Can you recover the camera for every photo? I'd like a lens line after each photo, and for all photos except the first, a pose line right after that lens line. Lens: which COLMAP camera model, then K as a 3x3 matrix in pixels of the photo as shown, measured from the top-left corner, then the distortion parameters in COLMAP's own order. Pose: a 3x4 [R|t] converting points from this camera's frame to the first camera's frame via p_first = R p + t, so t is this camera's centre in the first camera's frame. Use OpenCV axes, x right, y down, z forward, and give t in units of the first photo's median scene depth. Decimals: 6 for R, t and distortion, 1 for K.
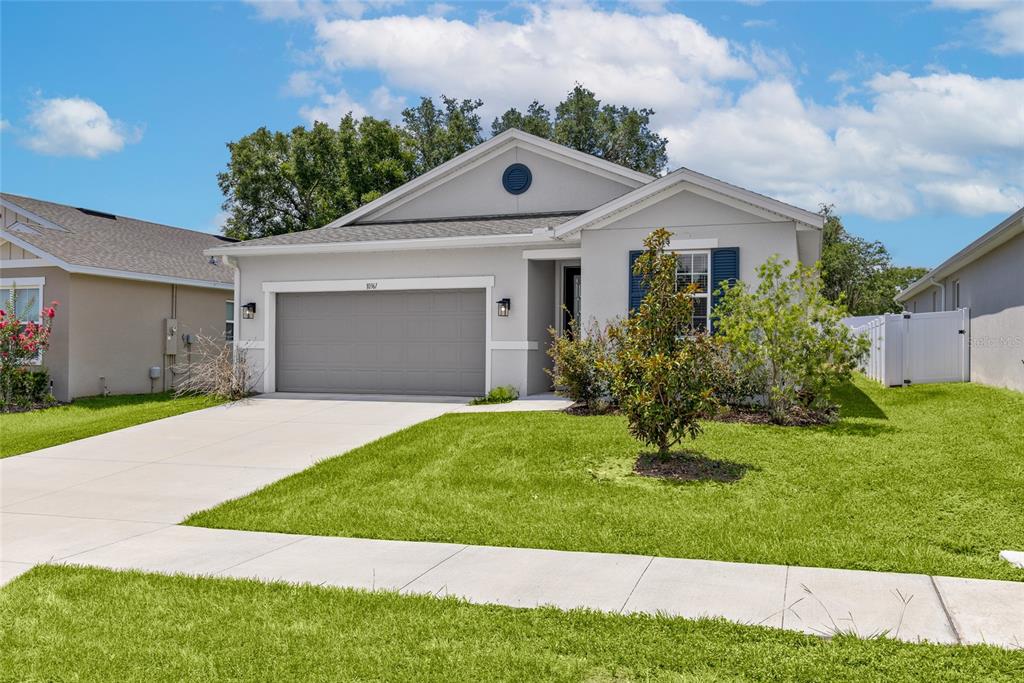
lens RADIAL K [[868.3, 0, 514.2], [0, 868.3, 346.6], [0, 0, 1]] dist [-0.006944, -0.005129]
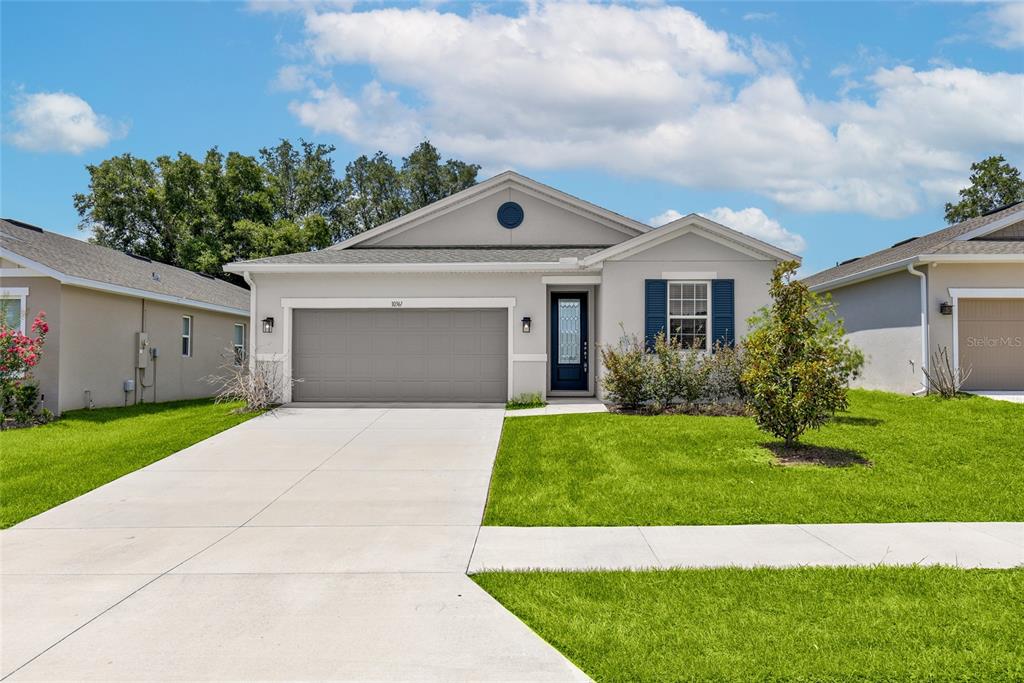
lens RADIAL K [[730.4, 0, 509.9], [0, 730.4, 338.7], [0, 0, 1]] dist [-0.019246, 0.000224]
pose [[0.953146, 0.008441, 0.302394, -0.269008], [0.001796, 0.999435, -0.033559, 0.004765], [-0.302507, 0.032529, 0.952592, 0.067047]]
